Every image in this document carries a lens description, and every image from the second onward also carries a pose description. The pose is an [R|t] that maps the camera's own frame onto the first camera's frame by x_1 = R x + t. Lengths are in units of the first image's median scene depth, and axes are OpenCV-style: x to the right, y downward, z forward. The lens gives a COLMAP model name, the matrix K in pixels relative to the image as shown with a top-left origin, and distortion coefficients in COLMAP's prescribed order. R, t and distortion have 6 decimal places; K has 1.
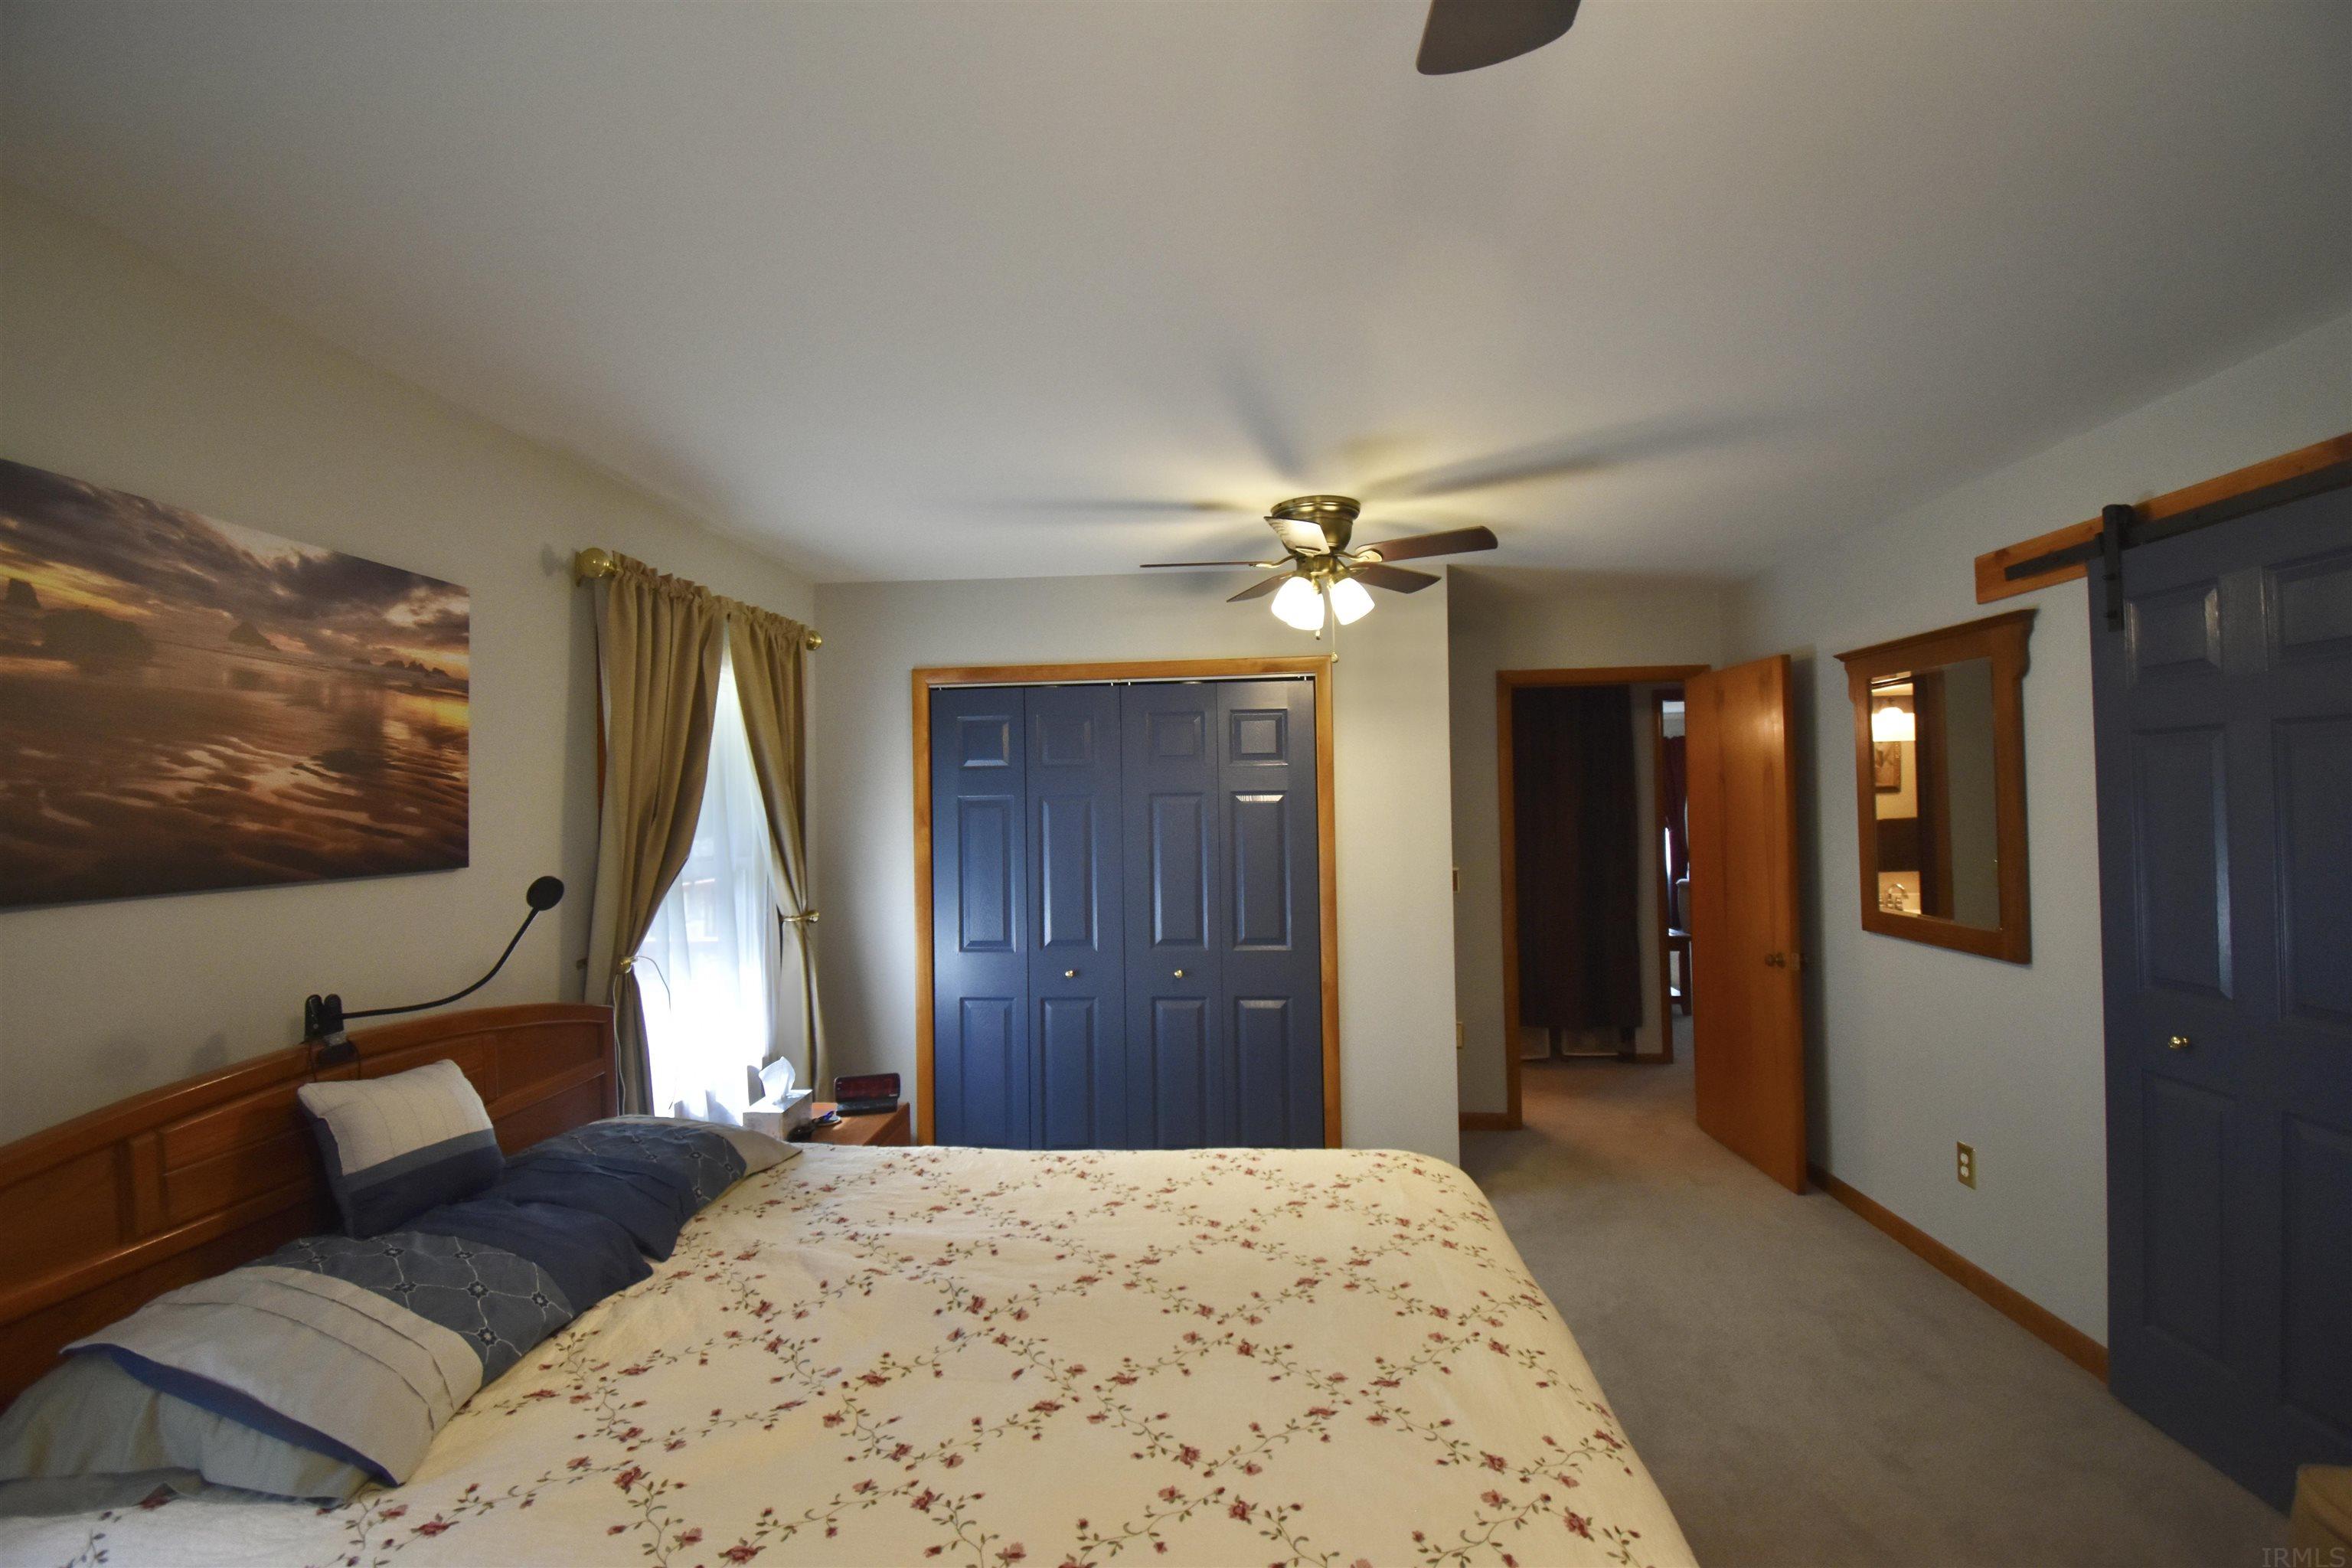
lens RADIAL K [[1023.2, 0, 1192.7], [0, 1023.2, 786.5], [0, 0, 1]] dist [-0.033611, -0.005160]
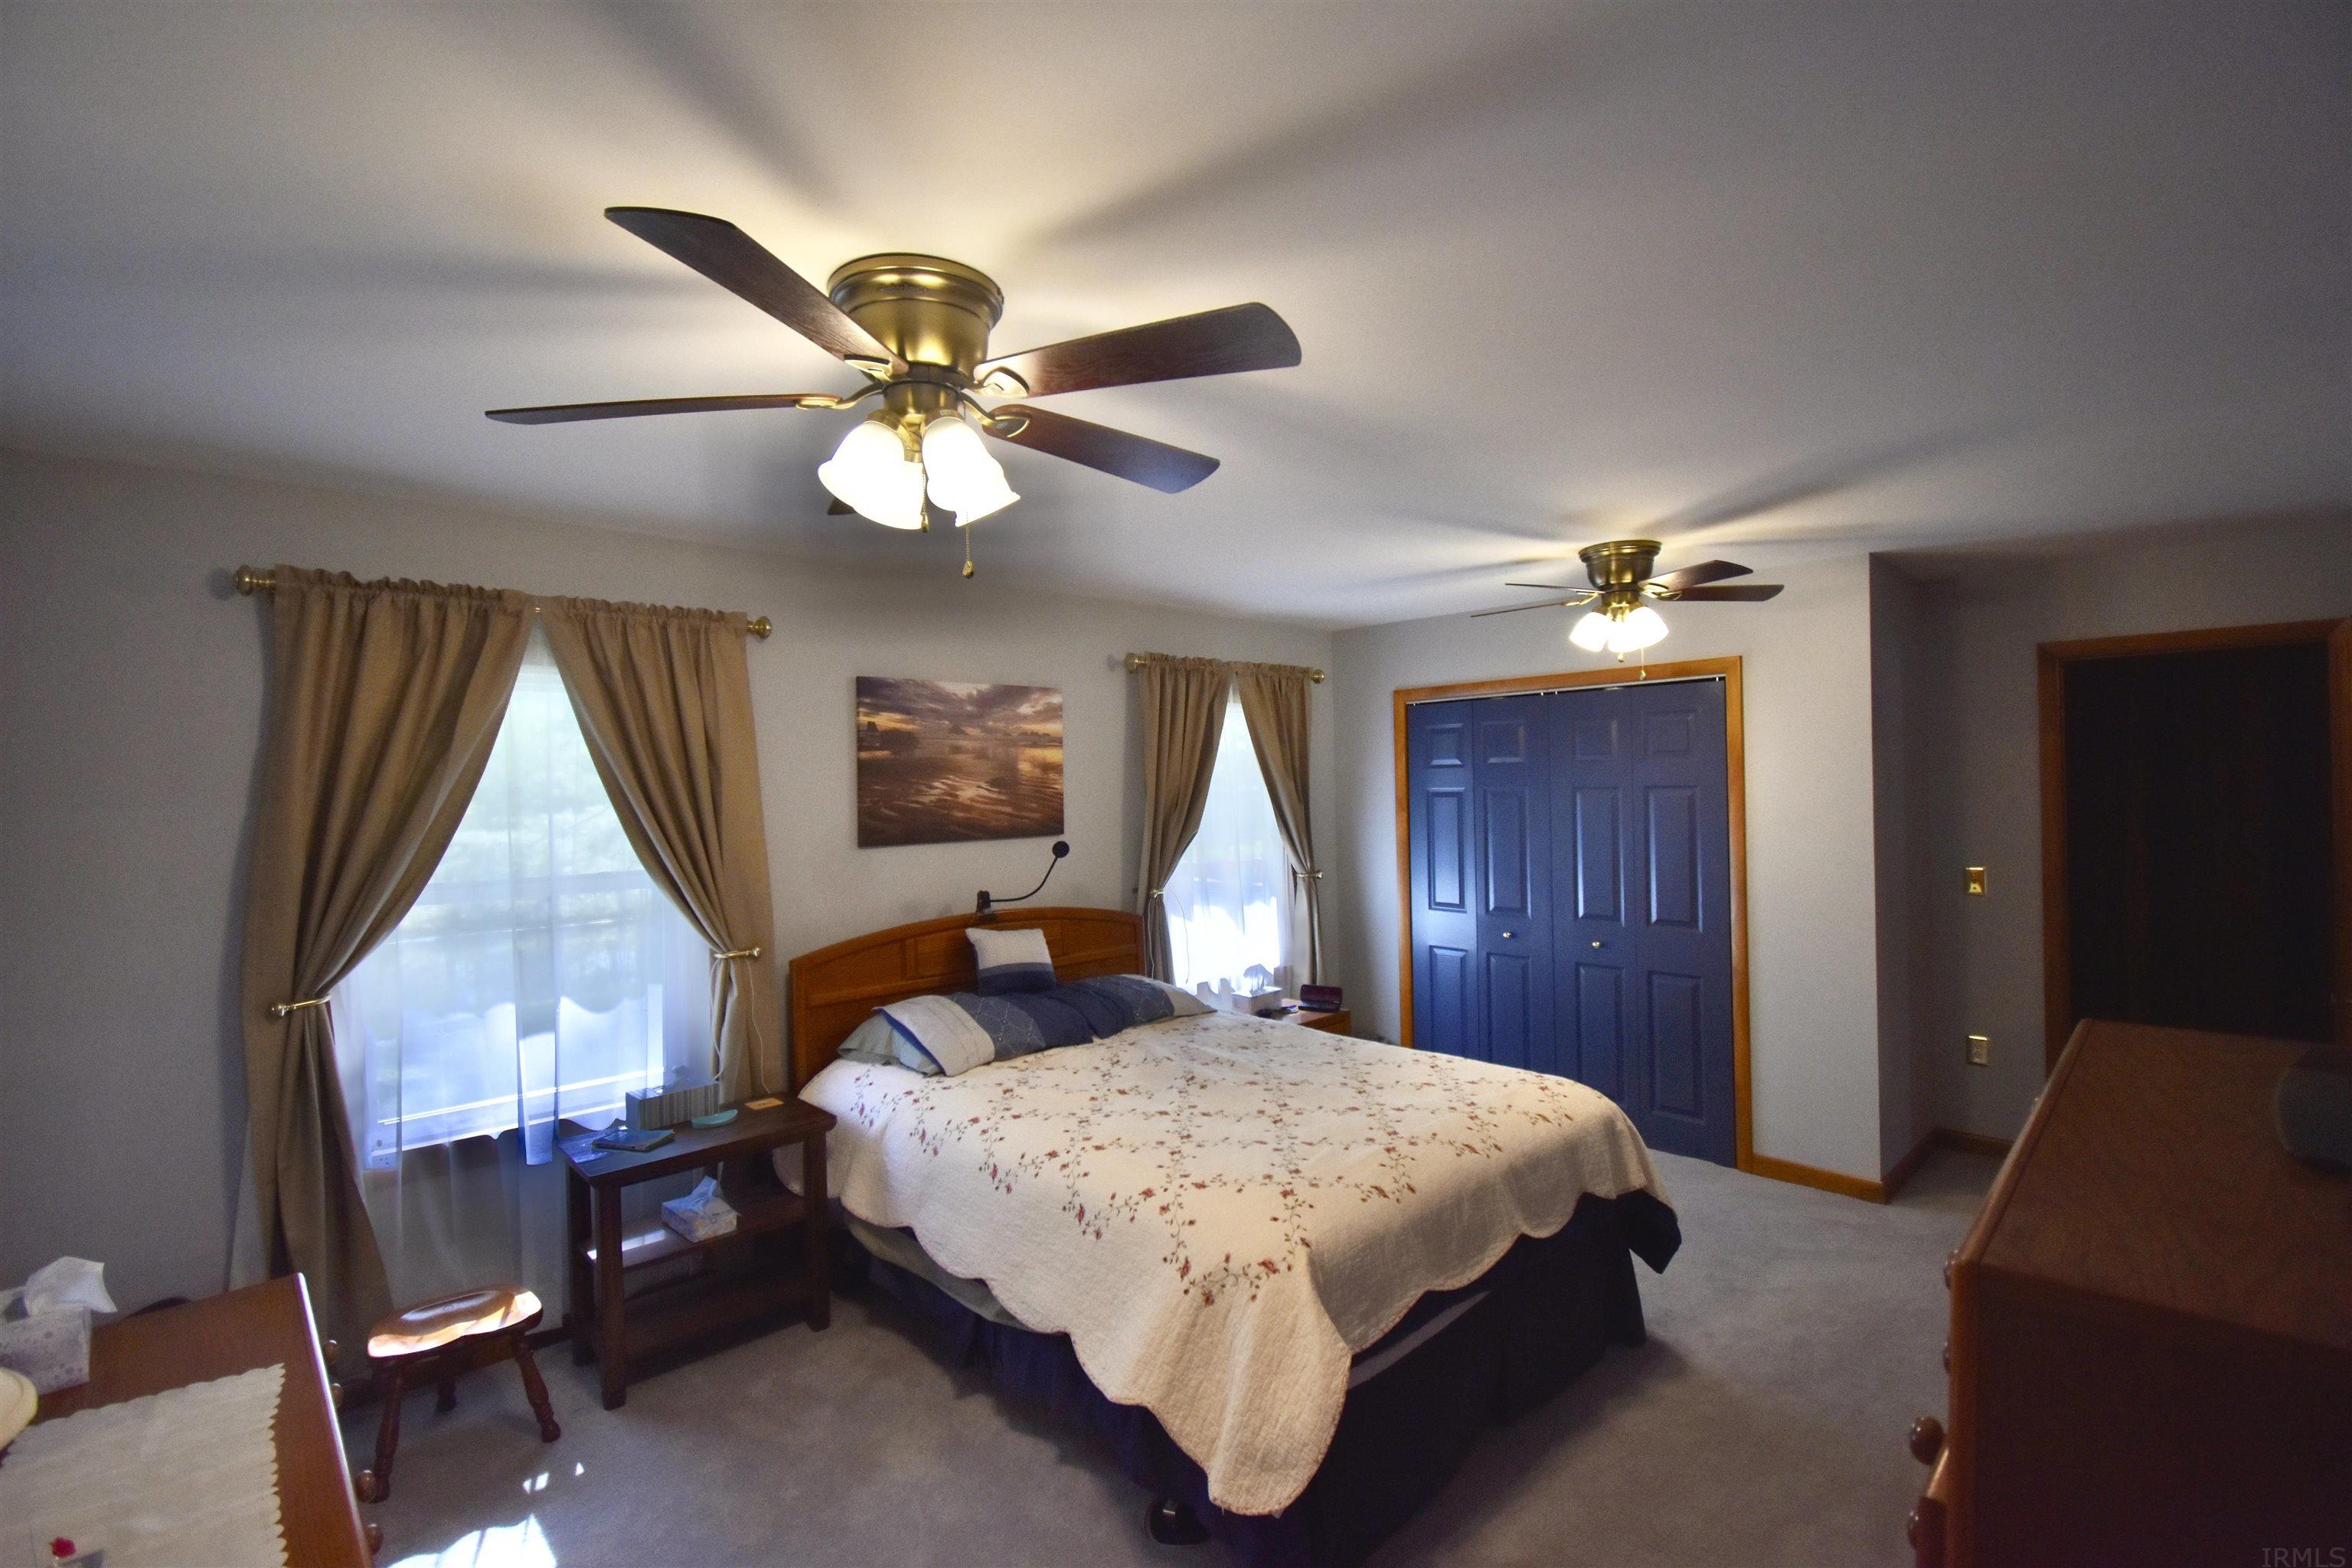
lens RADIAL K [[1023.2, 0, 1173.4], [0, 1023.2, 780.7], [0, 0, 1]] dist [-0.033611, -0.005160]
pose [[0.732431, 0.003907, -0.680830, 0.887581], [0.015202, 0.999640, 0.022090, -0.071786], [0.680671, -0.026529, 0.732109, -0.335670]]
